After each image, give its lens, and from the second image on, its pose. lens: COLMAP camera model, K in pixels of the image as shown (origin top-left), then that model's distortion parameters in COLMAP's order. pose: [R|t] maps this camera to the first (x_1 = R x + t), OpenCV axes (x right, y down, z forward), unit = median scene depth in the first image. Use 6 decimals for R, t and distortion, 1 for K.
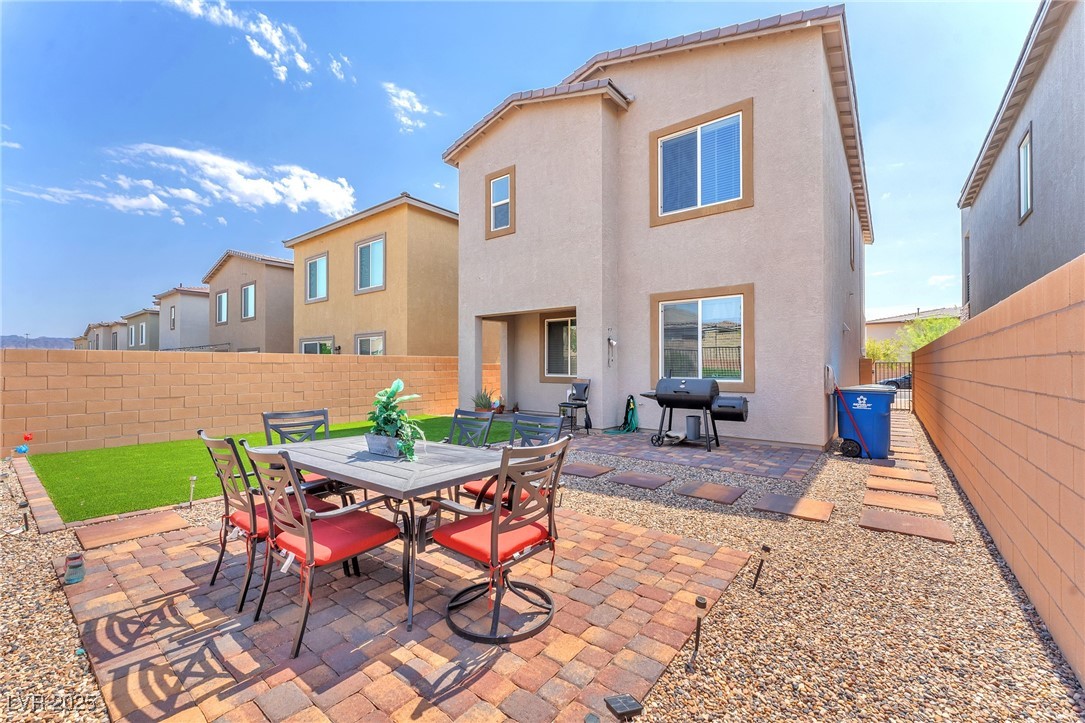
lens RADIAL K [[448.0, 0, 537.8], [0, 448.0, 359.9], [0, 0, 1]] dist [0.000189, -0.001145]
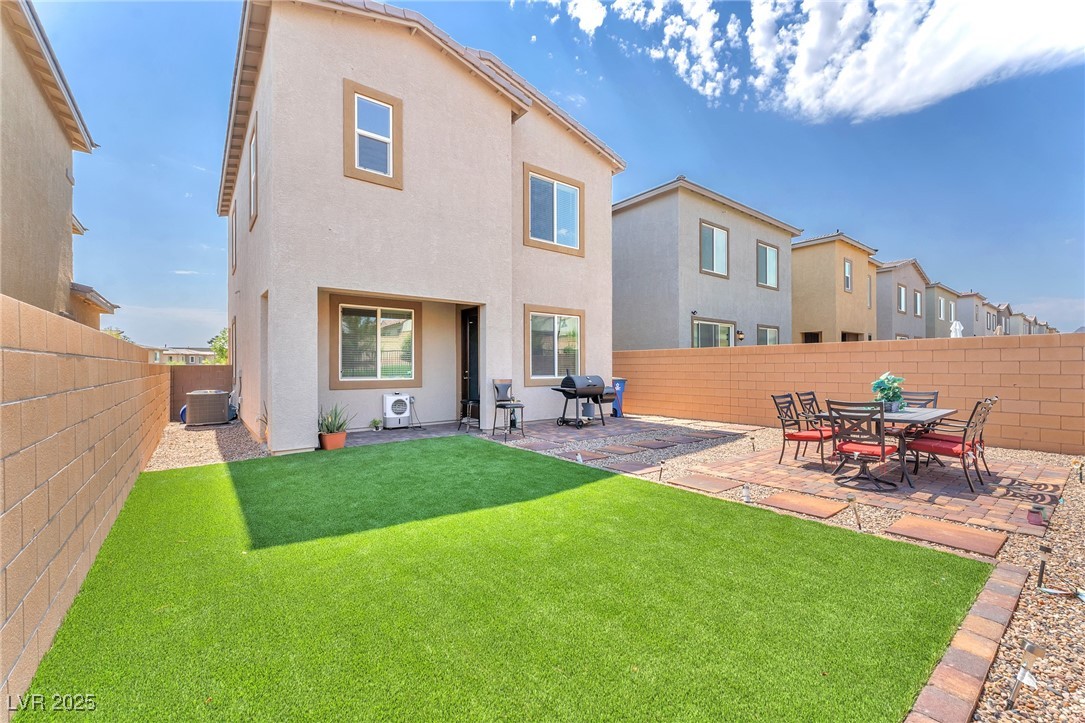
lens RADIAL K [[448.0, 0, 537.2], [0, 448.0, 370.4], [0, 0, 1]] dist [0.000189, -0.001145]
pose [[0.246737, 0.008858, 0.969042, -0.854987], [-0.003124, 0.999960, -0.008346, 0.034877], [-0.969077, -0.000968, 0.246755, 0.687403]]
